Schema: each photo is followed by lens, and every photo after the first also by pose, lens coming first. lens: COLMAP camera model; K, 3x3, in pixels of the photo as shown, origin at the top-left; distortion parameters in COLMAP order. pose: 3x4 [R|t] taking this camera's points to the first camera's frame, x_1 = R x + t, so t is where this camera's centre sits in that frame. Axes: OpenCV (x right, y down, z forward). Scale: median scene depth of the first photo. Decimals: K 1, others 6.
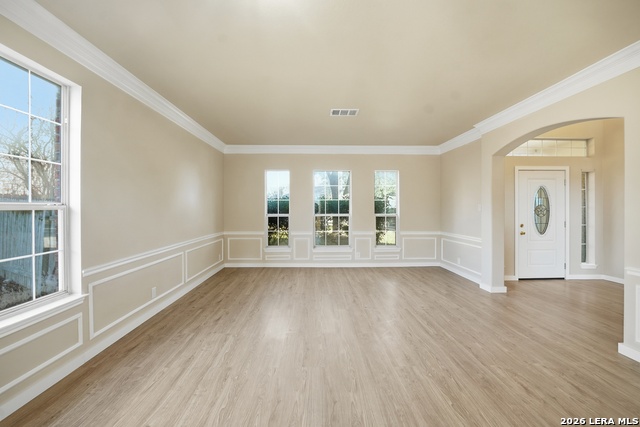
lens RADIAL K [[262.1, 0, 314.4], [0, 262.1, 208.3], [0, 0, 1]] dist [-0.022480, -0.000135]
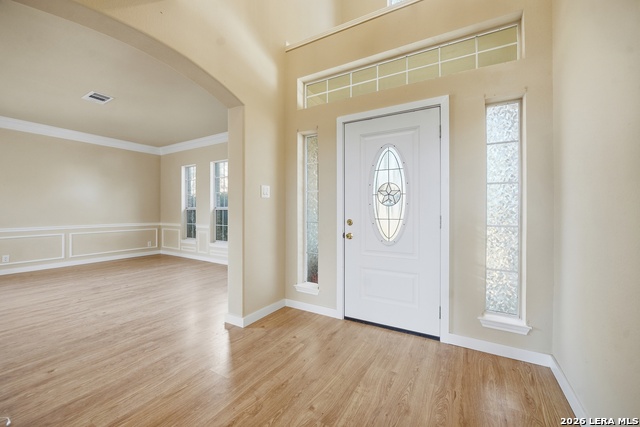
lens RADIAL K [[255.8, 0, 306.4], [0, 255.8, 212.6], [0, 0, 1]] dist [0.000438, 0.000010]
pose [[0.851961, 0.006996, -0.523558, 1.016808], [-0.004612, 0.999972, 0.005856, 0.043706], [0.523584, -0.002574, 0.851970, 0.480874]]
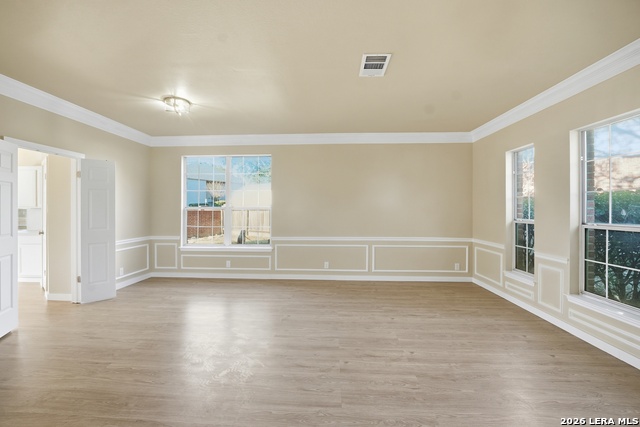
lens RADIAL K [[262.1, 0, 314.4], [0, 262.1, 208.3], [0, 0, 1]] dist [-0.022480, -0.000135]
pose [[-0.058936, -0.003524, -0.998256, 0.627276], [-0.006463, 0.999974, -0.003148, 0.001681], [0.998241, 0.006266, -0.058958, 0.712633]]
